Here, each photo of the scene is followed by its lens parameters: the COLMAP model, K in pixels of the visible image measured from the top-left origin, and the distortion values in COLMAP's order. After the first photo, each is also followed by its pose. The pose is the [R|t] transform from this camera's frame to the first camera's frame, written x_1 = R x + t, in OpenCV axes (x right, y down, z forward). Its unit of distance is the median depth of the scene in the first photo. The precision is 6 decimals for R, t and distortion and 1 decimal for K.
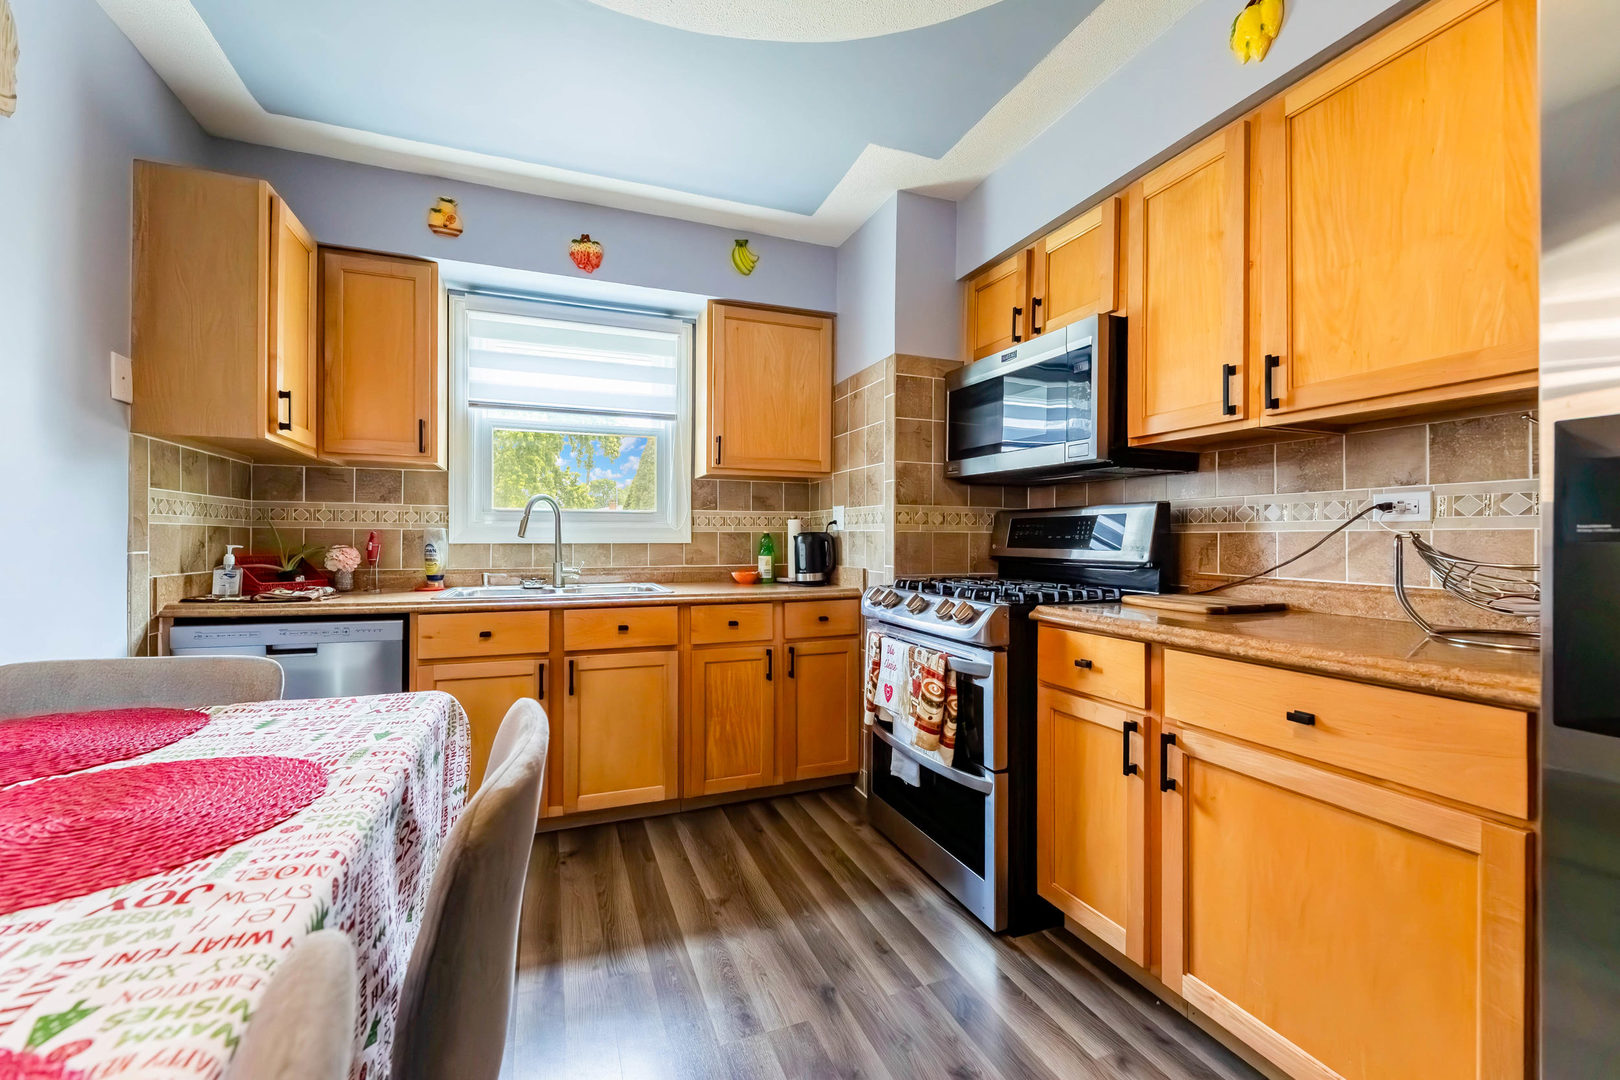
lens RADIAL K [[648.1, 0, 802.3], [0, 648.1, 538.6], [0, 0, 1]] dist [-0.001324, -0.000406]
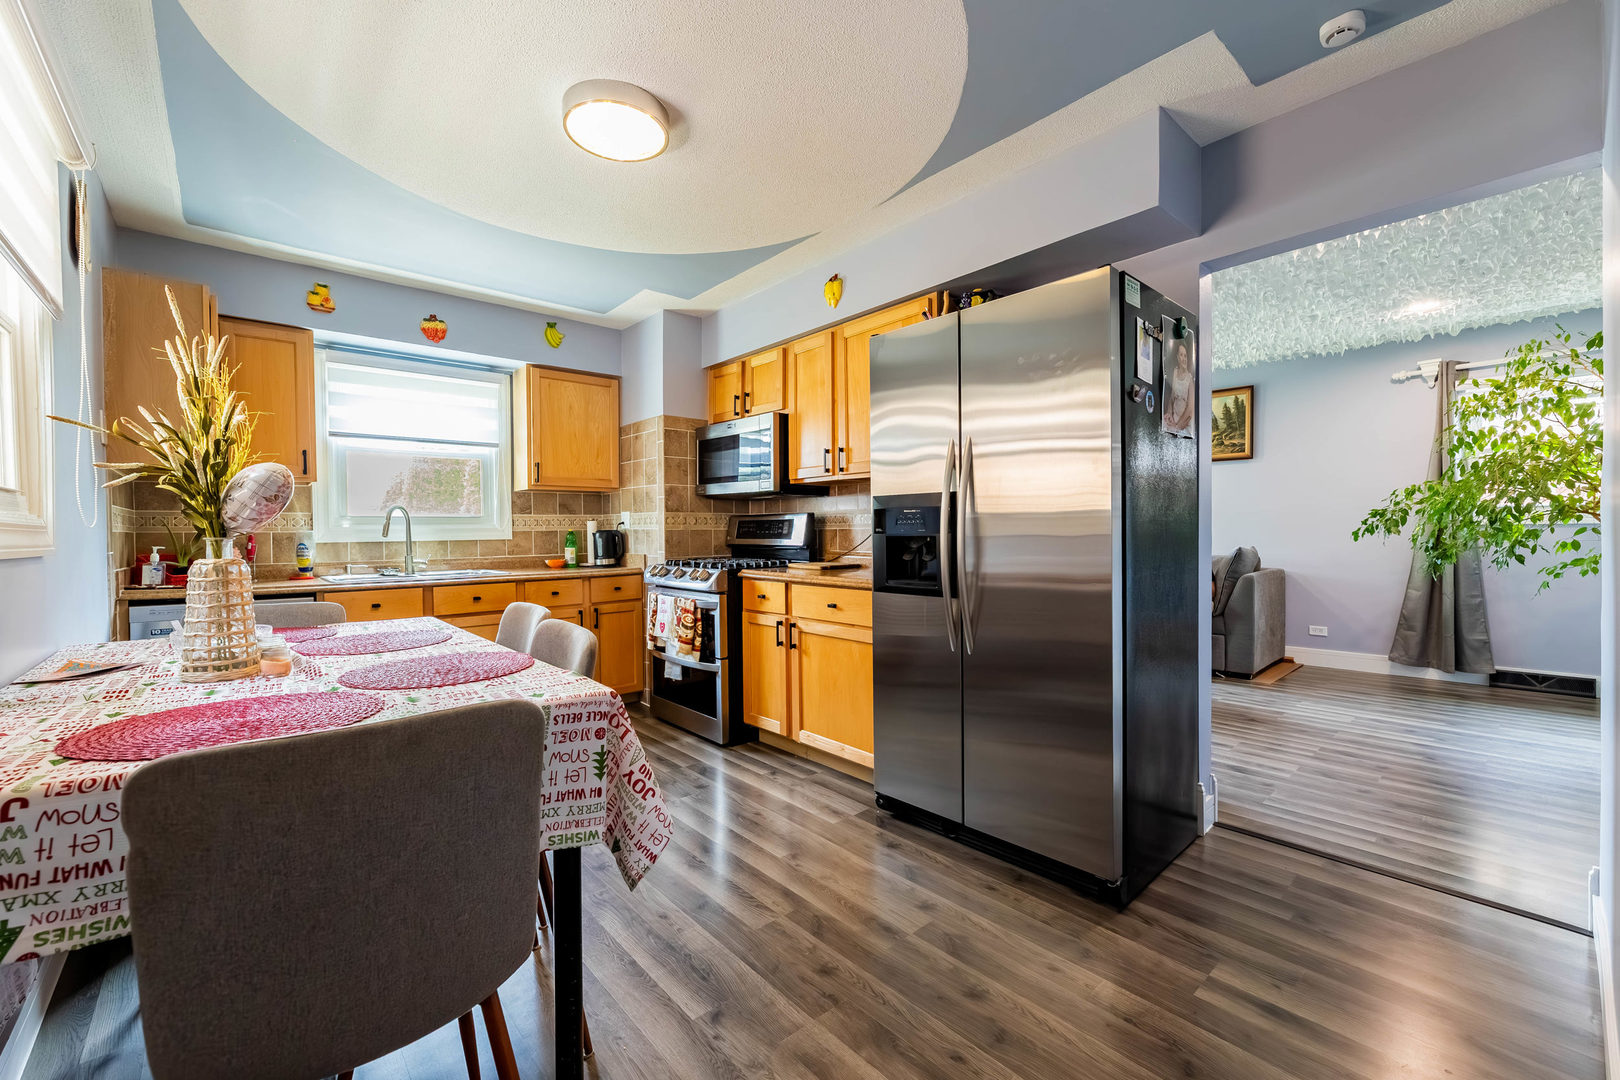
lens RADIAL K [[643.0, 0, 798.3], [0, 643.0, 538.5], [0, 0, 1]] dist [-0.003093, -0.000275]
pose [[0.941460, -0.016621, 0.336714, -0.086053], [0.012638, 0.999822, 0.014018, -0.007927], [-0.336887, -0.008942, 0.941503, -0.636371]]
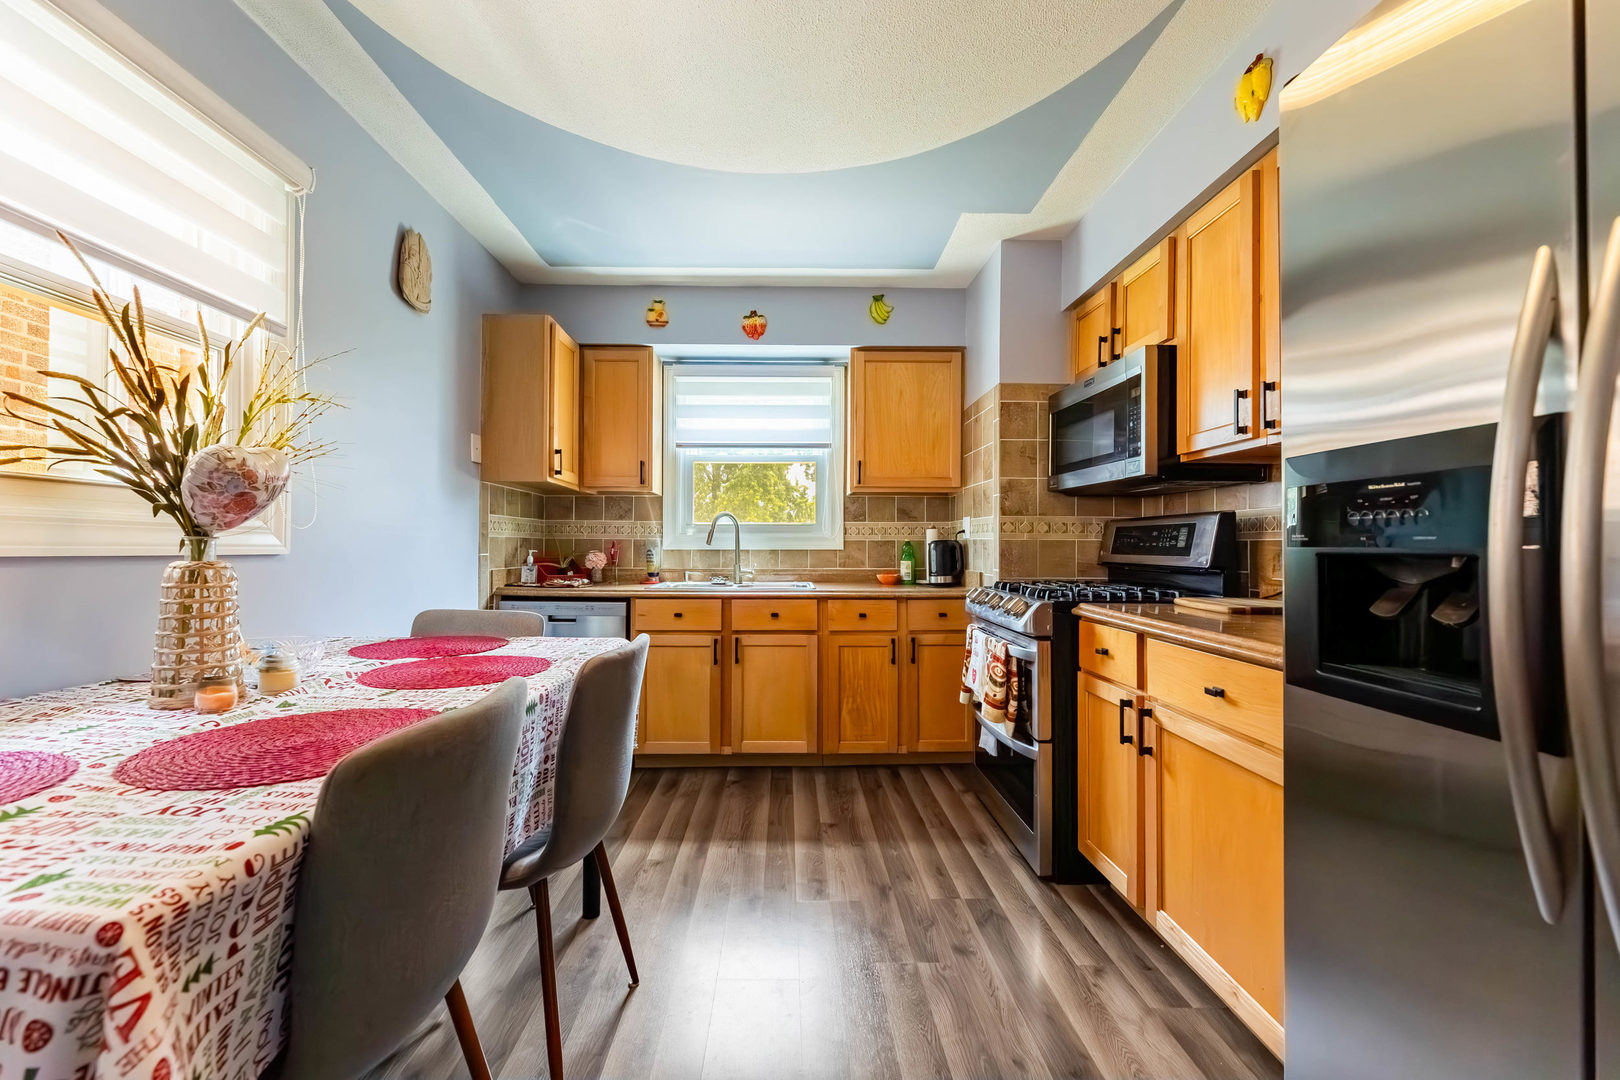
lens RADIAL K [[648.1, 0, 802.3], [0, 648.1, 538.6], [0, 0, 1]] dist [-0.001324, -0.000406]
pose [[0.940532, -0.004069, -0.339681, 0.229505], [0.000388, 0.999940, -0.010903, -0.000135], [0.339705, 0.010123, 0.940478, -0.212607]]
